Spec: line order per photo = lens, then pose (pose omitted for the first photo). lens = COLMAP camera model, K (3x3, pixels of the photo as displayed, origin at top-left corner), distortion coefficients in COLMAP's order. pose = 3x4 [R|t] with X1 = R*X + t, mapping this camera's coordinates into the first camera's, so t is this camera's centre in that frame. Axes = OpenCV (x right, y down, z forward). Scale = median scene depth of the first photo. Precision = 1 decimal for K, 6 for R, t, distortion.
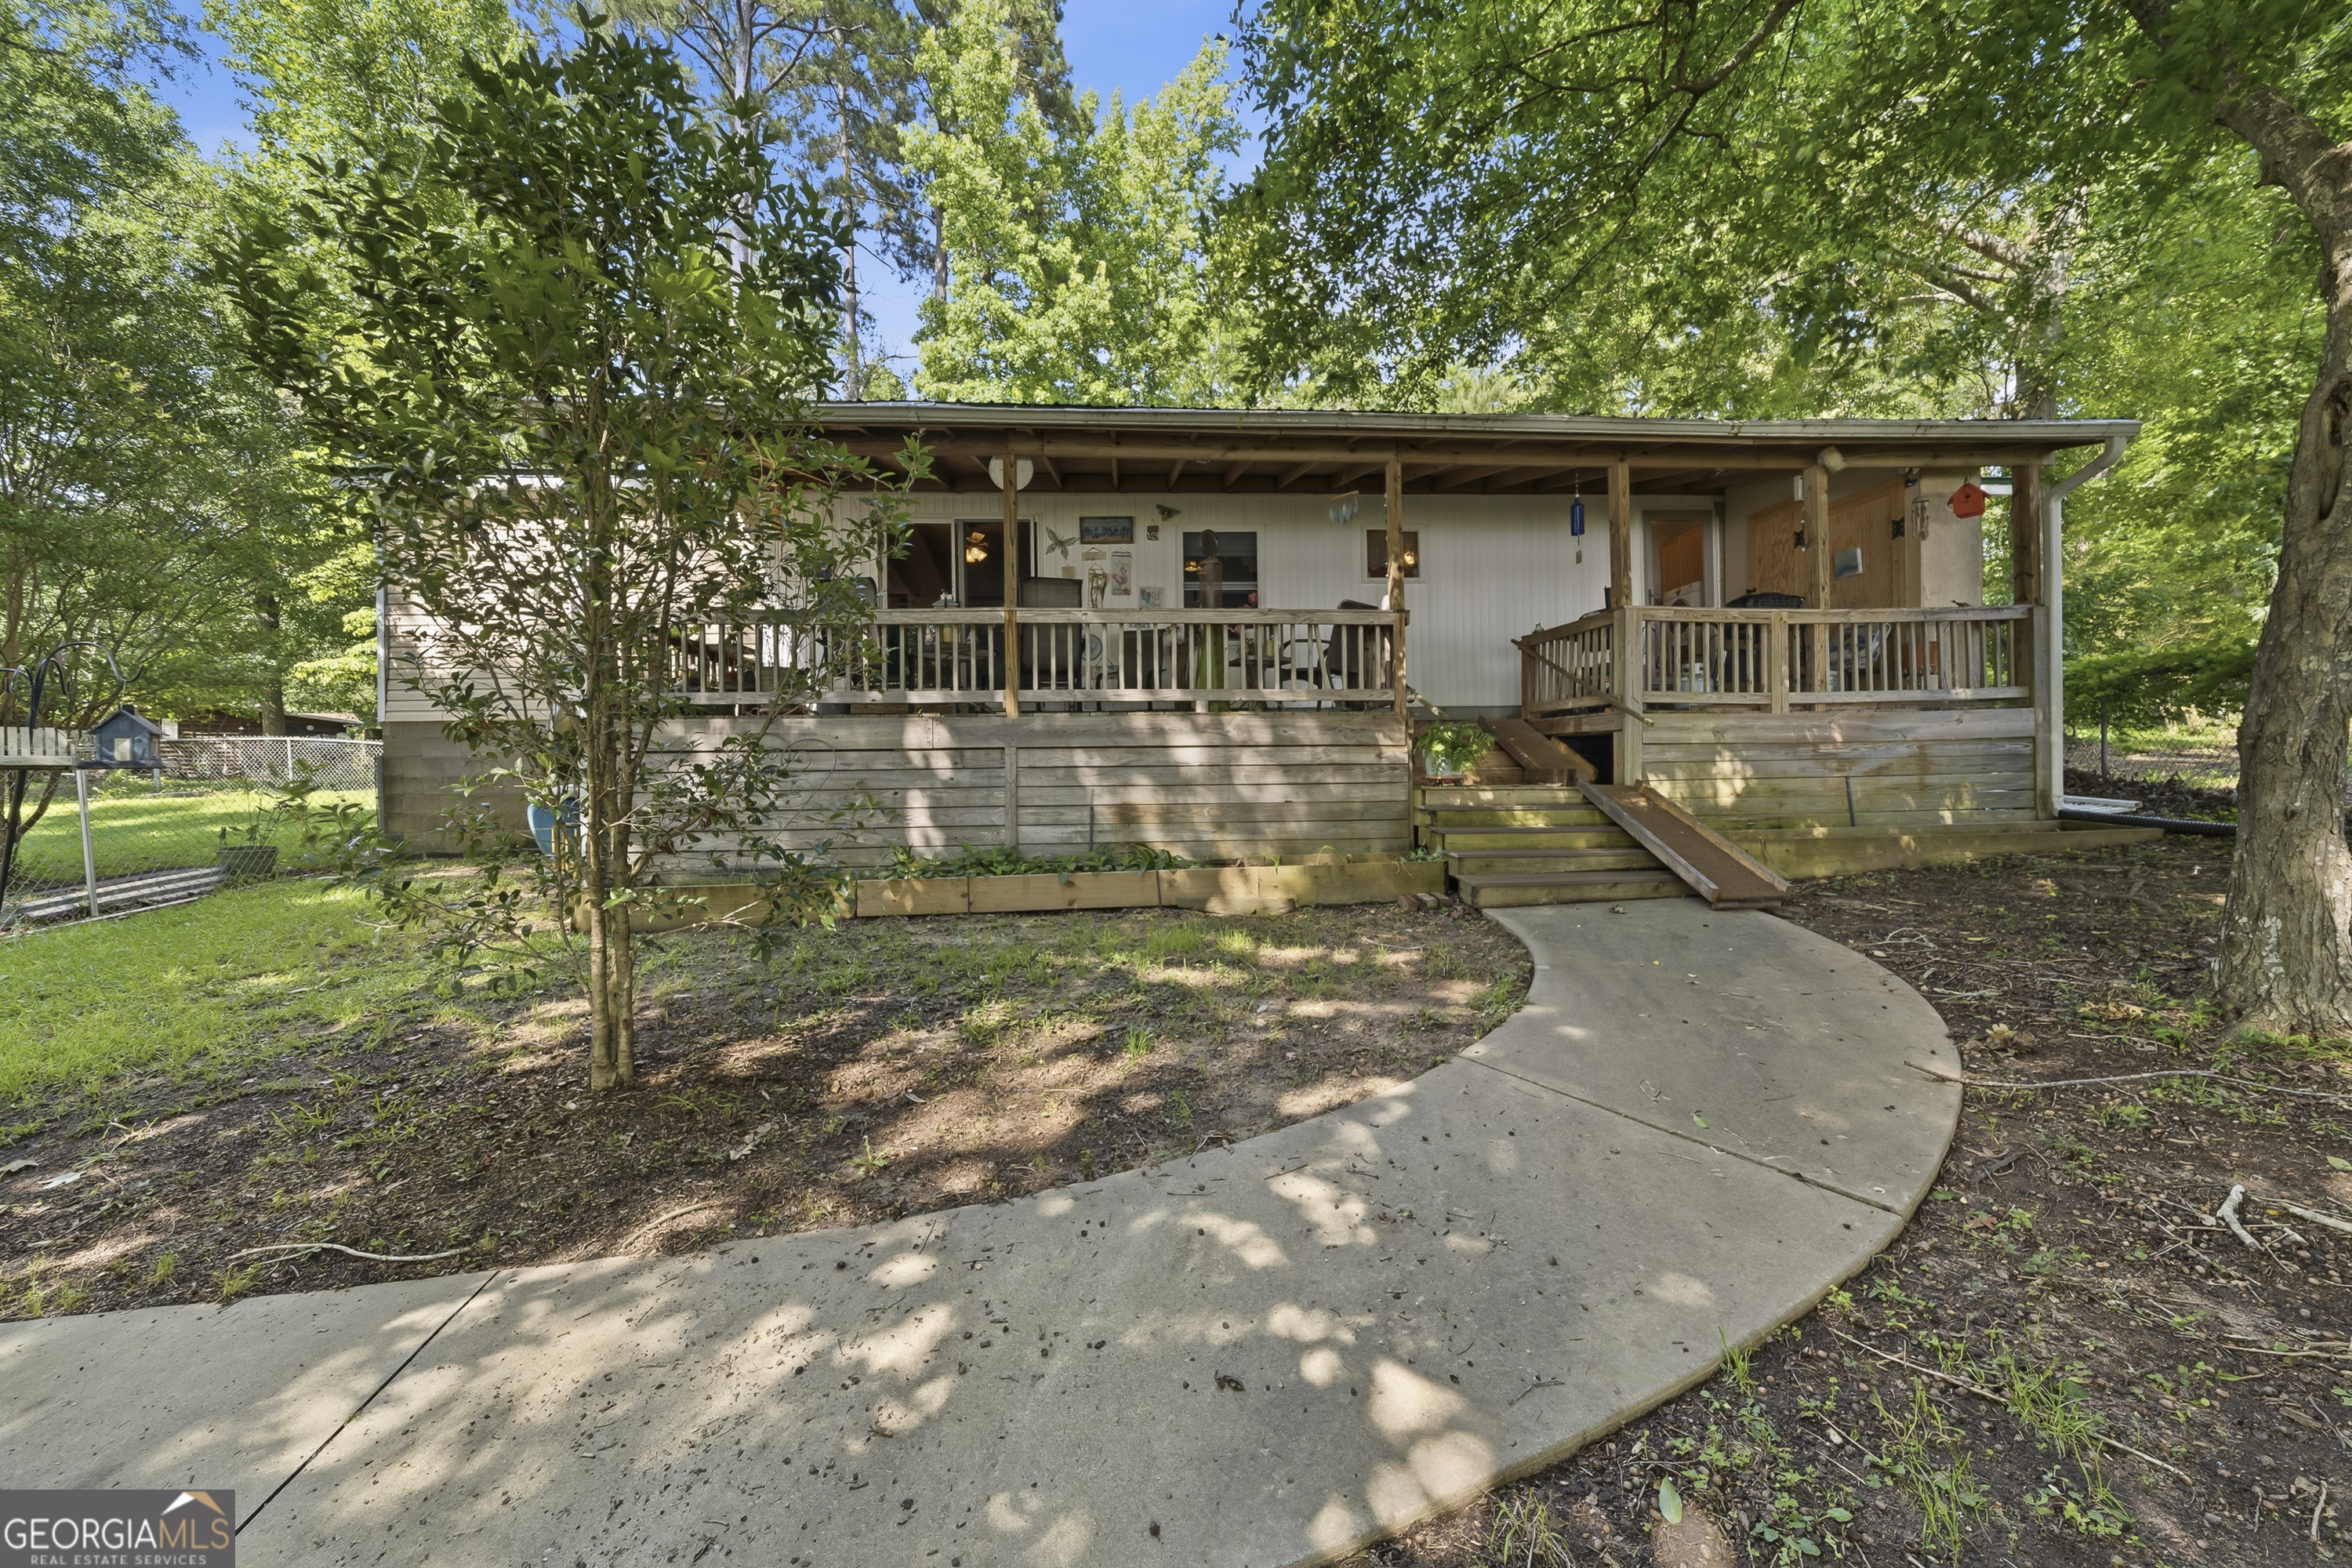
lens RADIAL K [[815.9, 0, 1173.1], [0, 815.9, 781.5], [0, 0, 1]] dist [-0.006403, -0.000189]
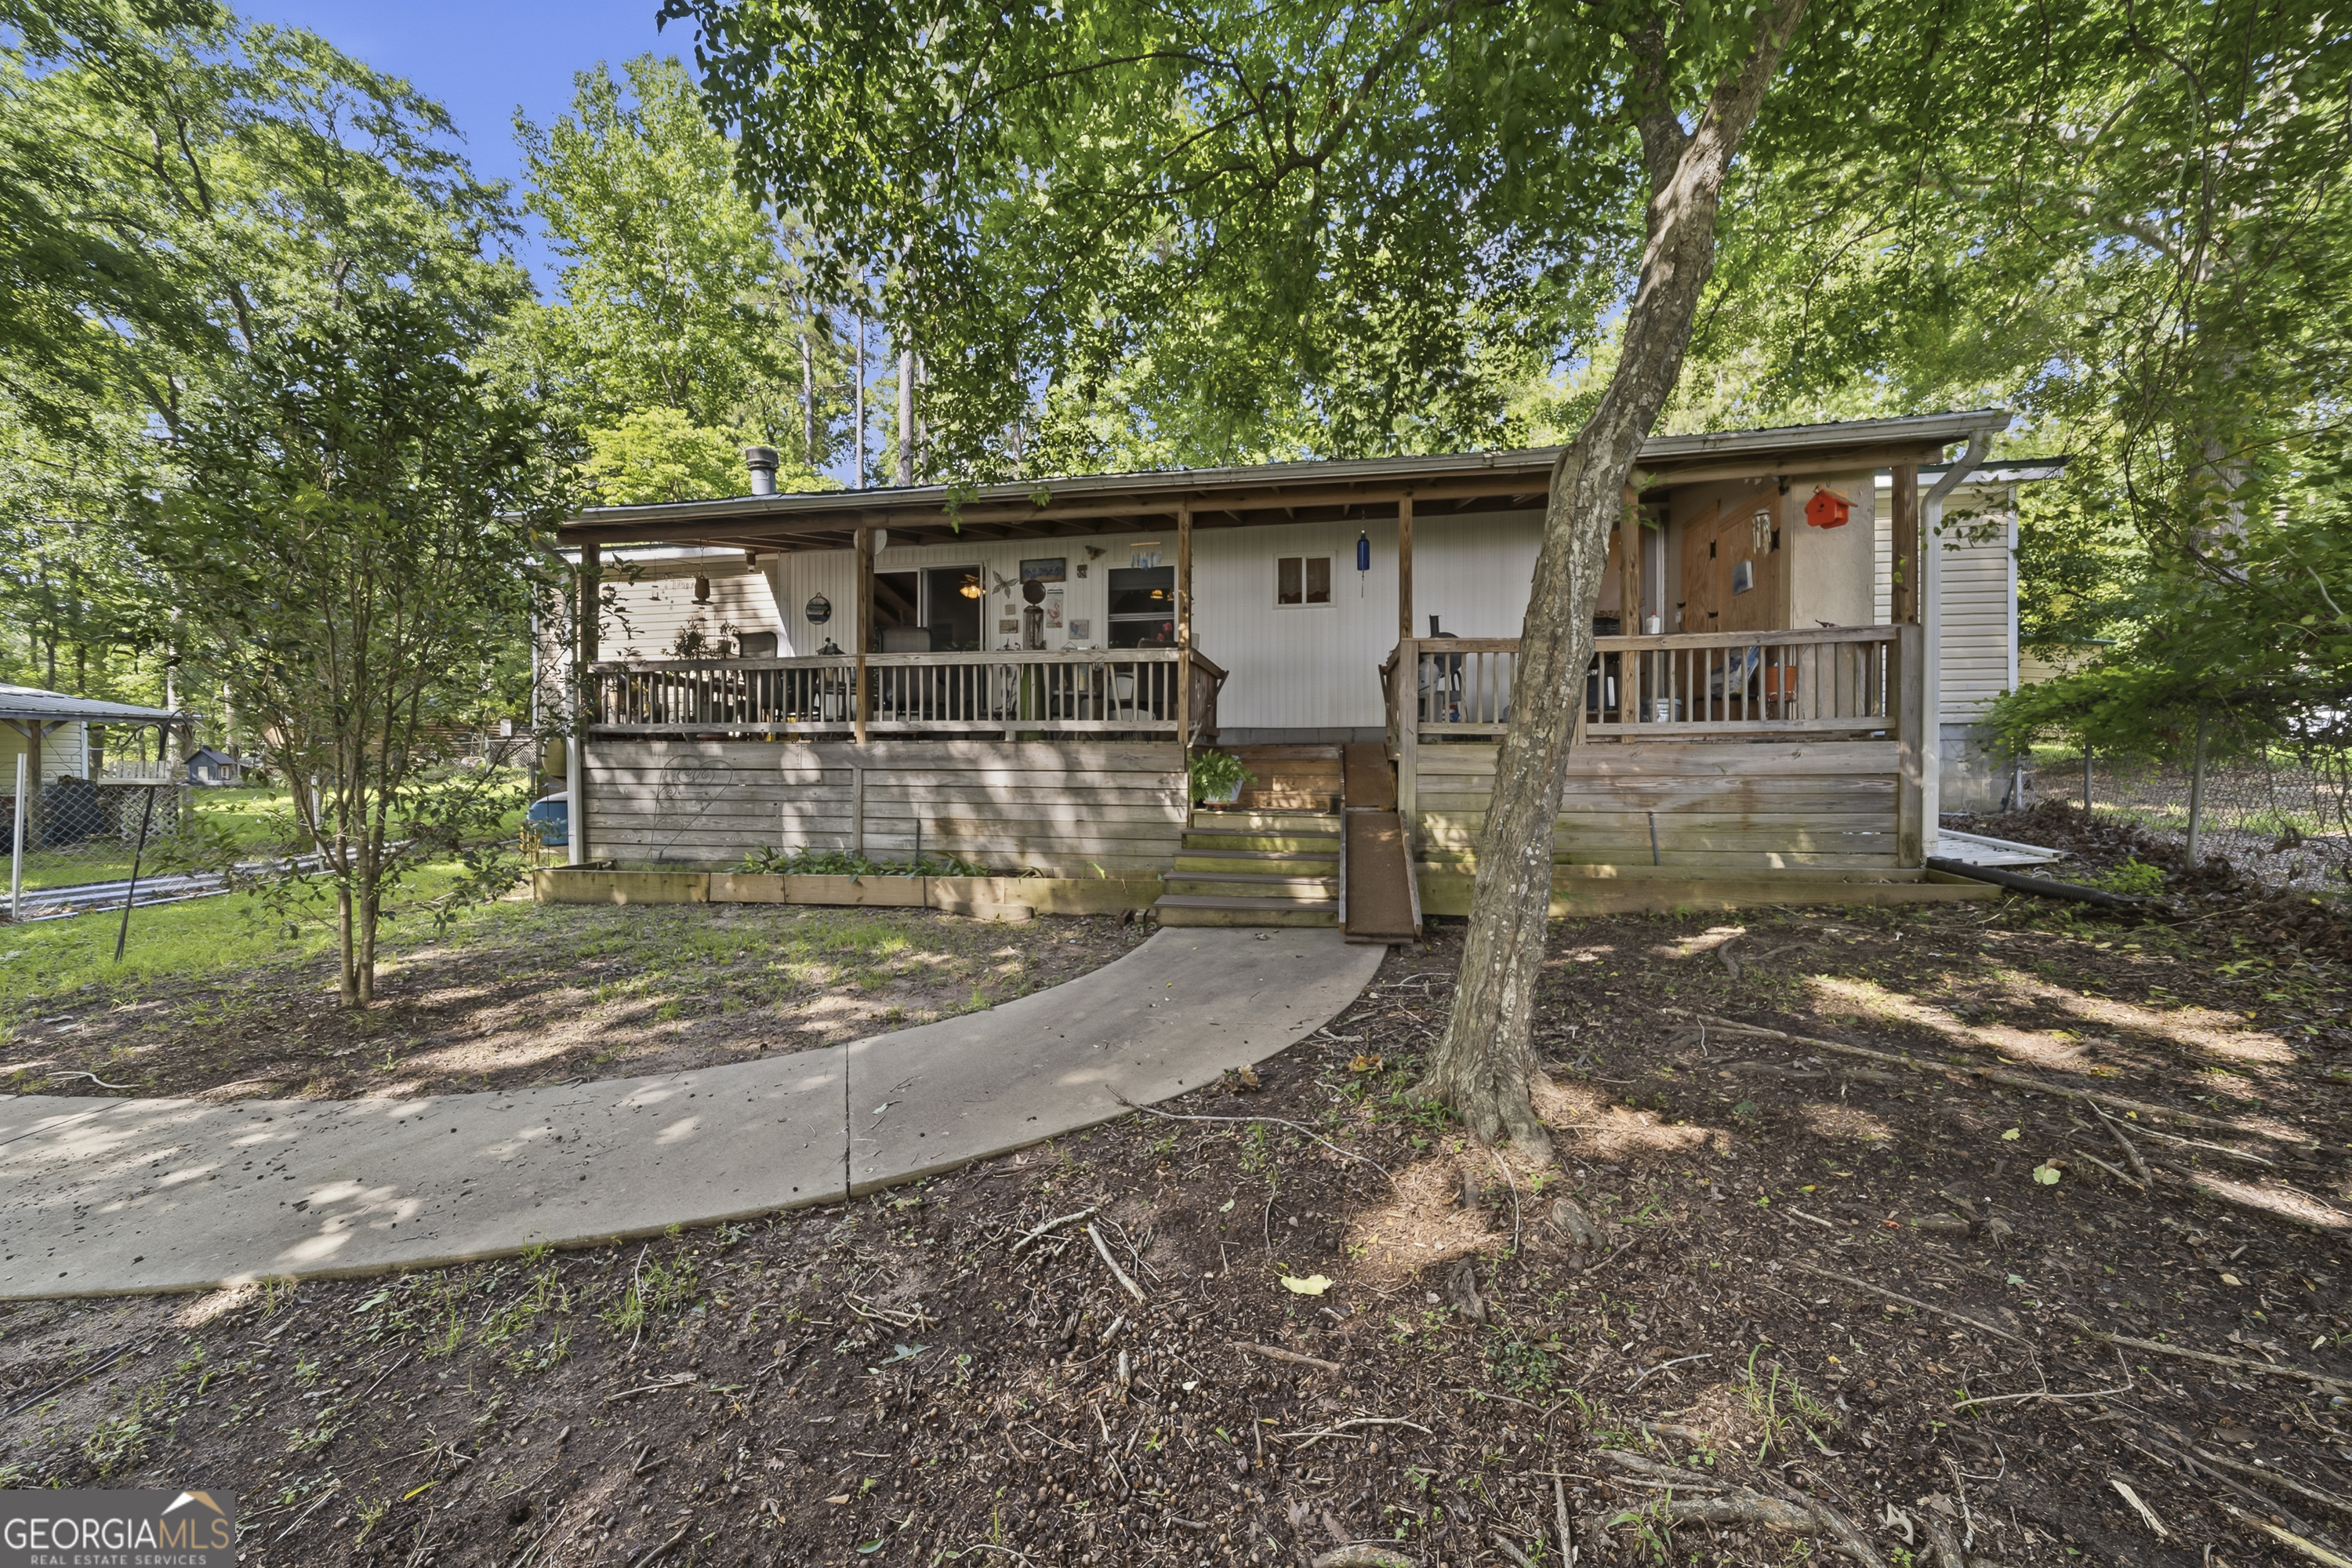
lens RADIAL K [[815.9, 0, 1261.0], [0, 815.9, 771.2], [0, 0, 1]] dist [-0.006403, -0.000189]
pose [[0.970194, 0.018946, -0.241587, 0.607658], [-0.019672, 0.999806, -0.000592, -0.044775], [0.241529, 0.005327, 0.970379, -0.027548]]
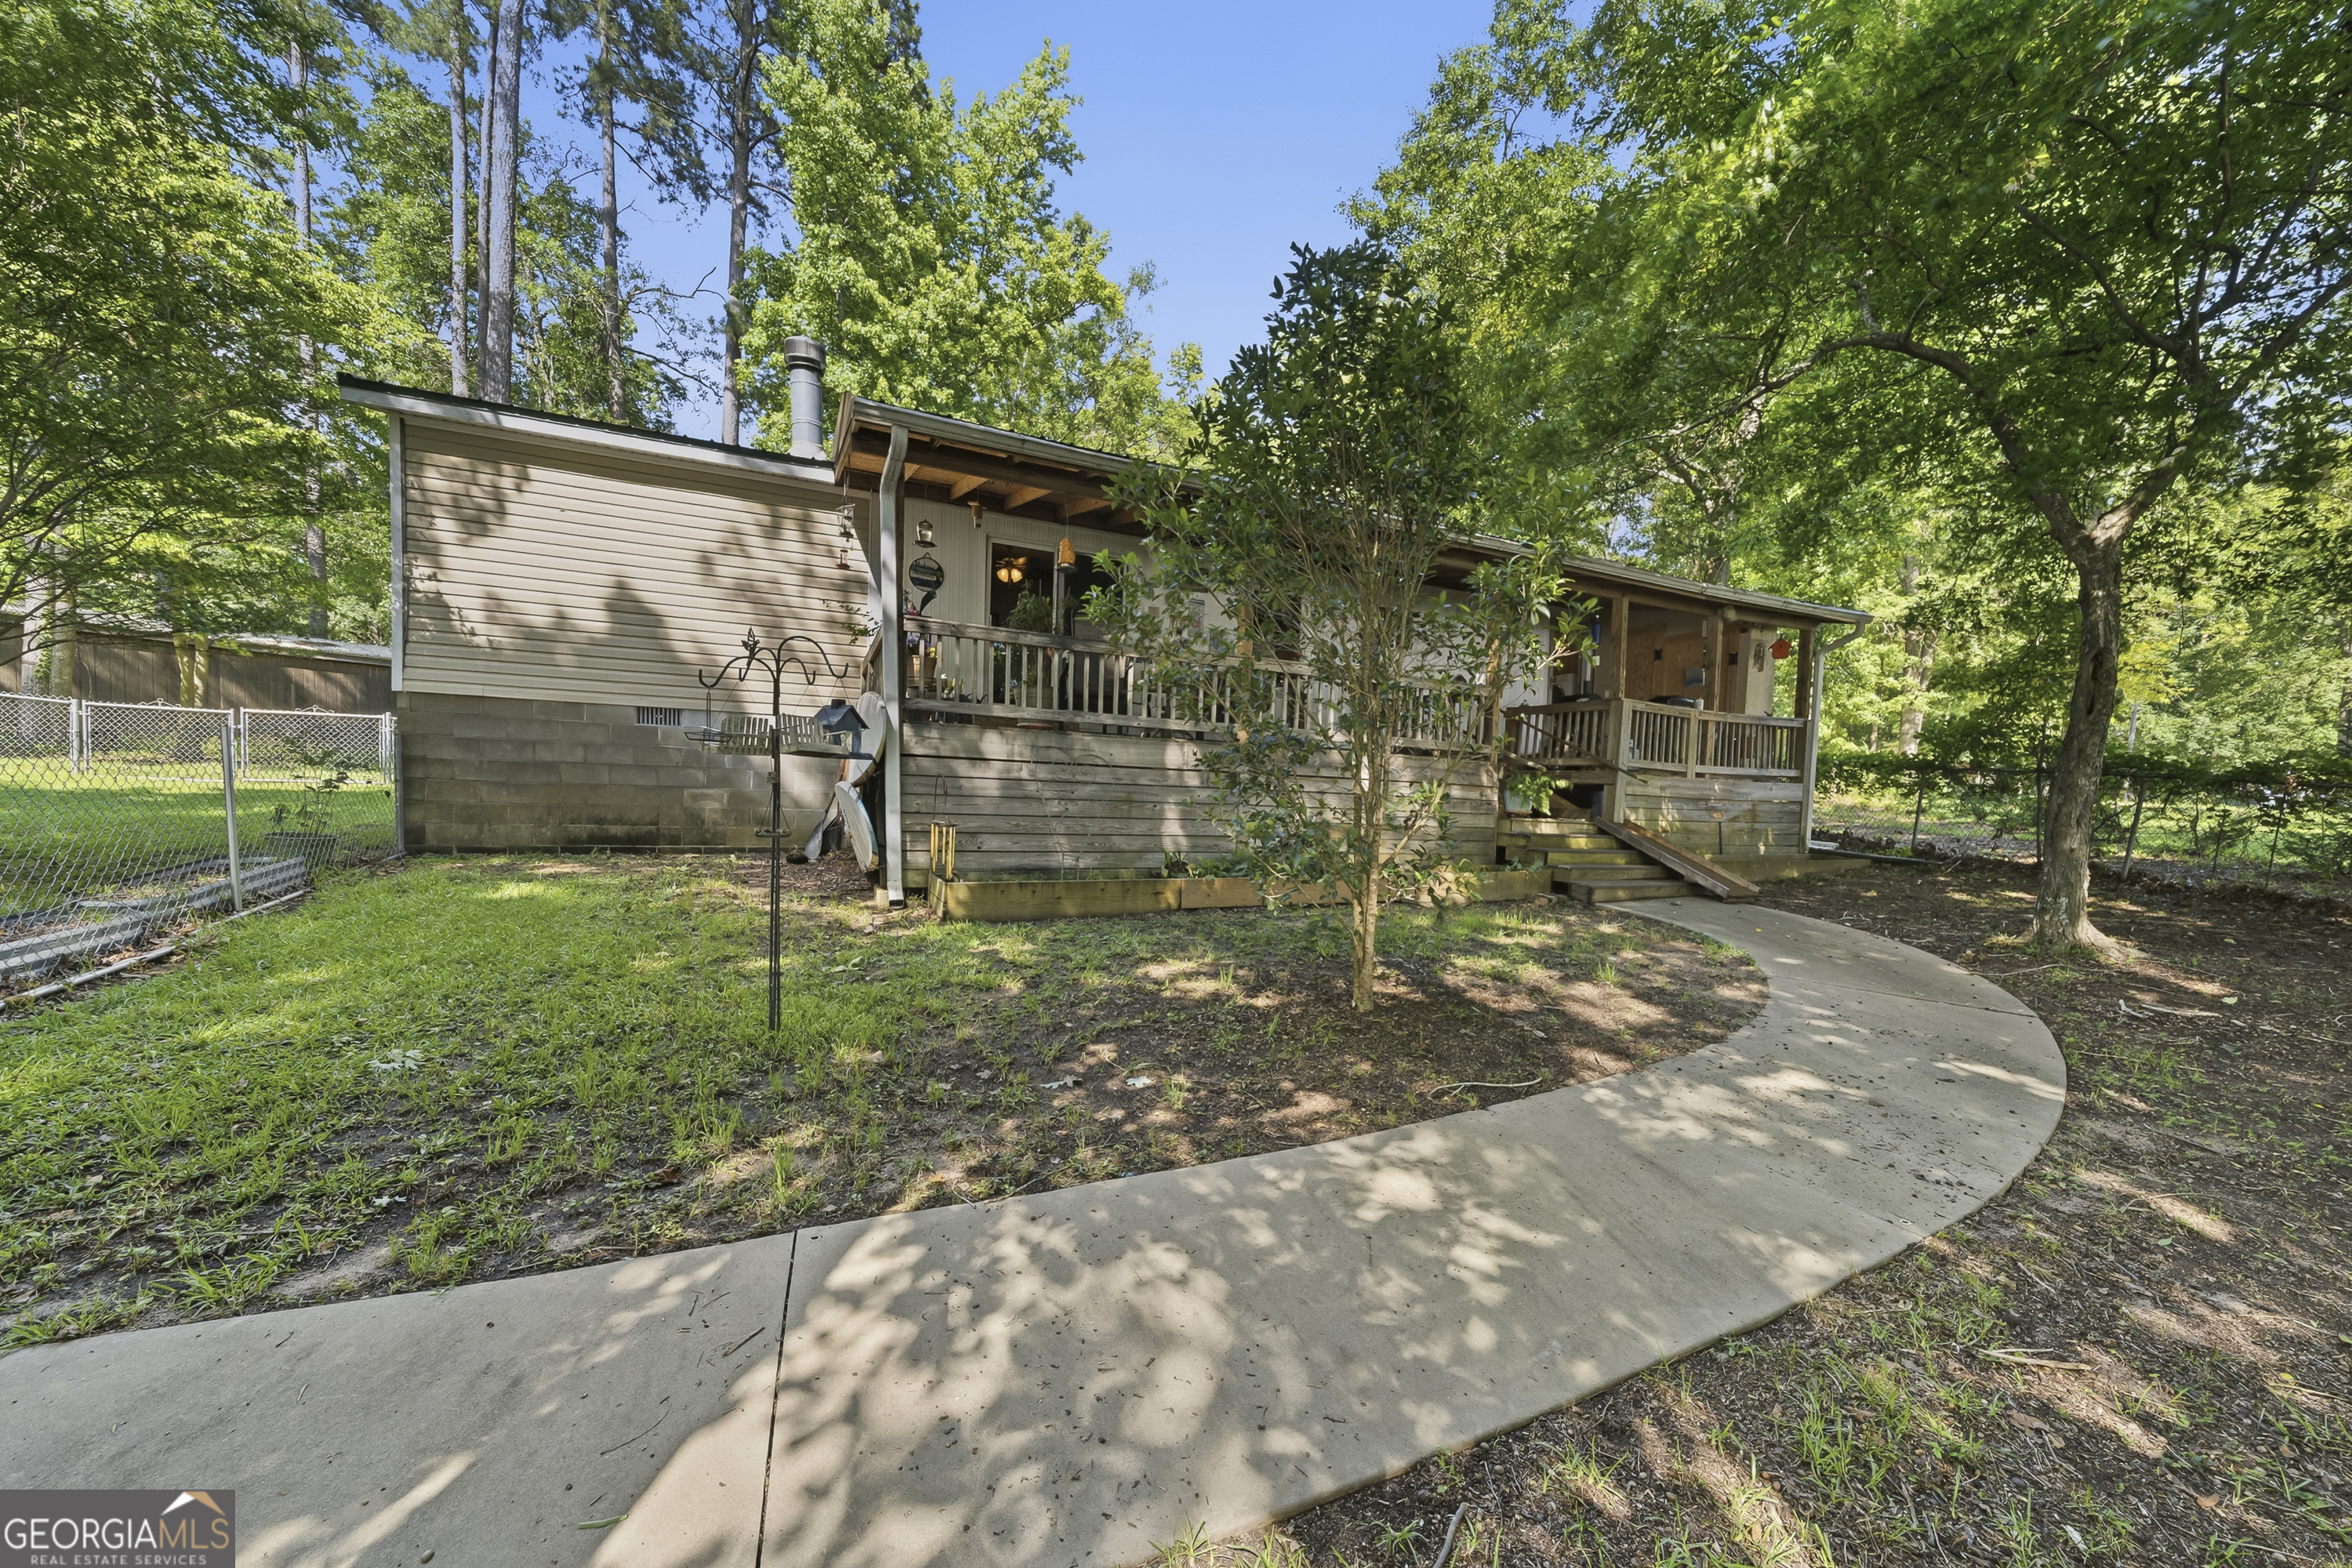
lens RADIAL K [[815.9, 0, 1151.9], [0, 815.9, 841.7], [0, 0, 1]] dist [-0.006403, -0.000189]
pose [[0.942205, 0.030090, 0.333684, -0.695412], [-0.045993, 0.998146, 0.039861, 0.019009], [-0.331866, -0.052904, 0.941842, -0.094889]]
